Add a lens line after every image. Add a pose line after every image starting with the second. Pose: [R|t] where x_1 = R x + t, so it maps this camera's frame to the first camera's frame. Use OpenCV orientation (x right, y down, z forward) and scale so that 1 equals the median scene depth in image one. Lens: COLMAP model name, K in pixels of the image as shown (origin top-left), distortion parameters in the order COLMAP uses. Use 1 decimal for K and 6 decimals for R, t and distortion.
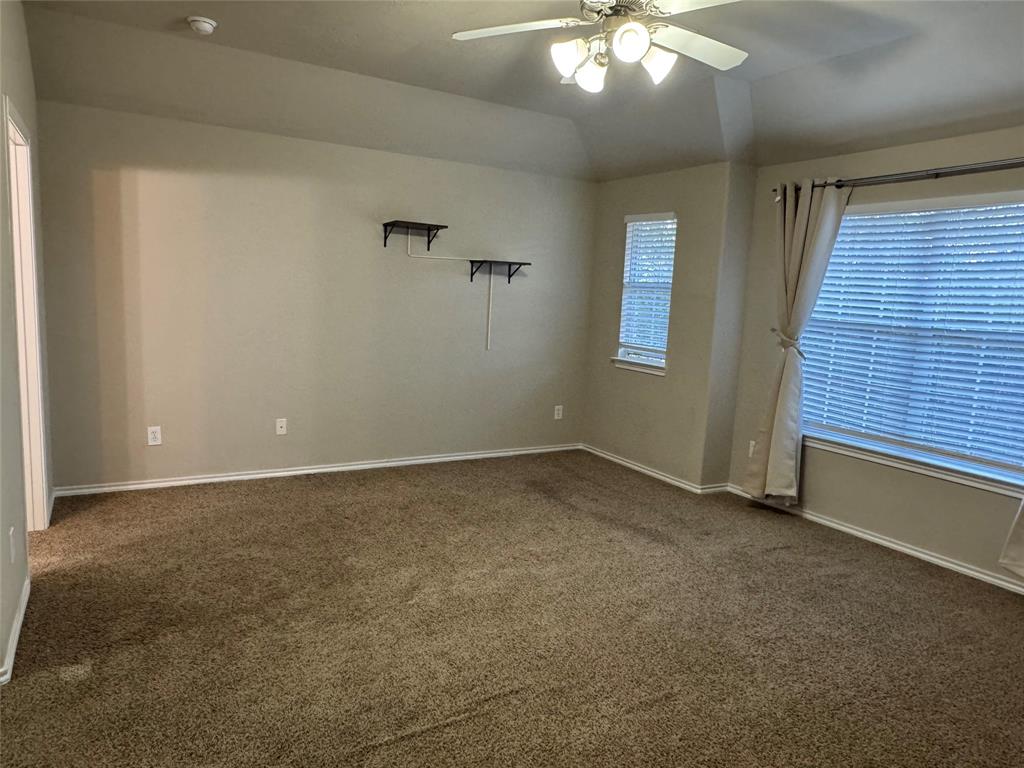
lens RADIAL K [[692.7, 0, 512.0], [0, 692.7, 383.5], [0, 0, 1]] dist [-0.004910, -0.001394]
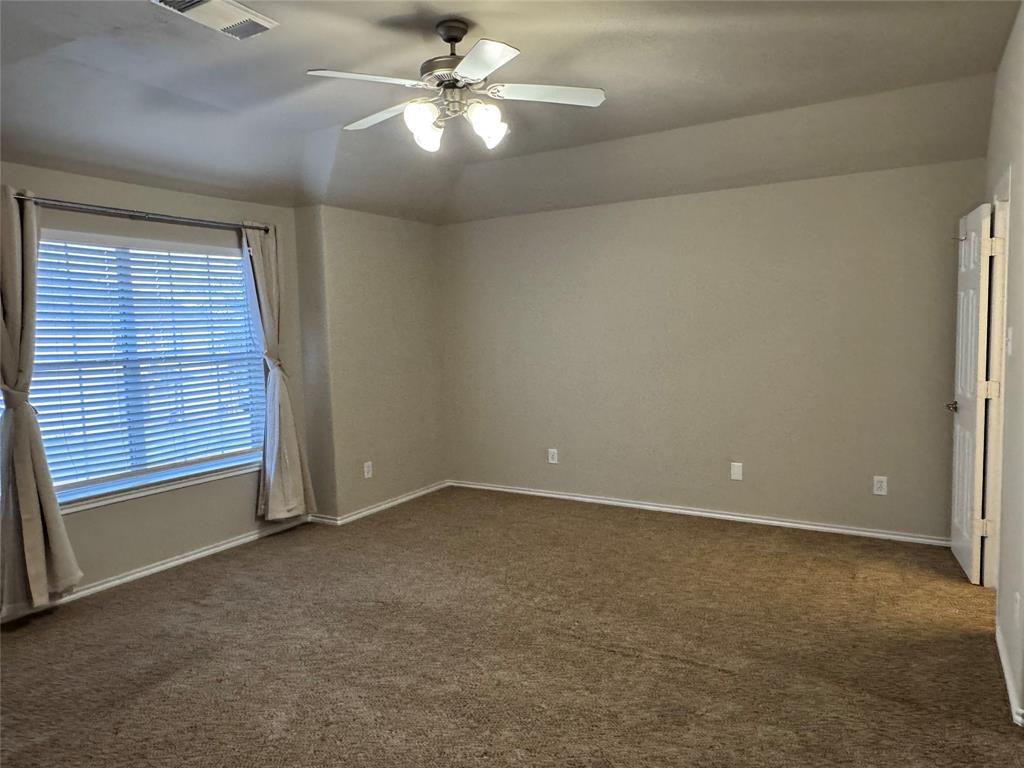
lens RADIAL K [[692.7, 0, 512.3], [0, 692.7, 386.9], [0, 0, 1]] dist [-0.004910, -0.001394]
pose [[-0.490653, -0.104729, 0.865039, -0.606974], [0.121066, 0.974928, 0.186703, -0.169697], [-0.862904, 0.196333, -0.465672, 1.019411]]
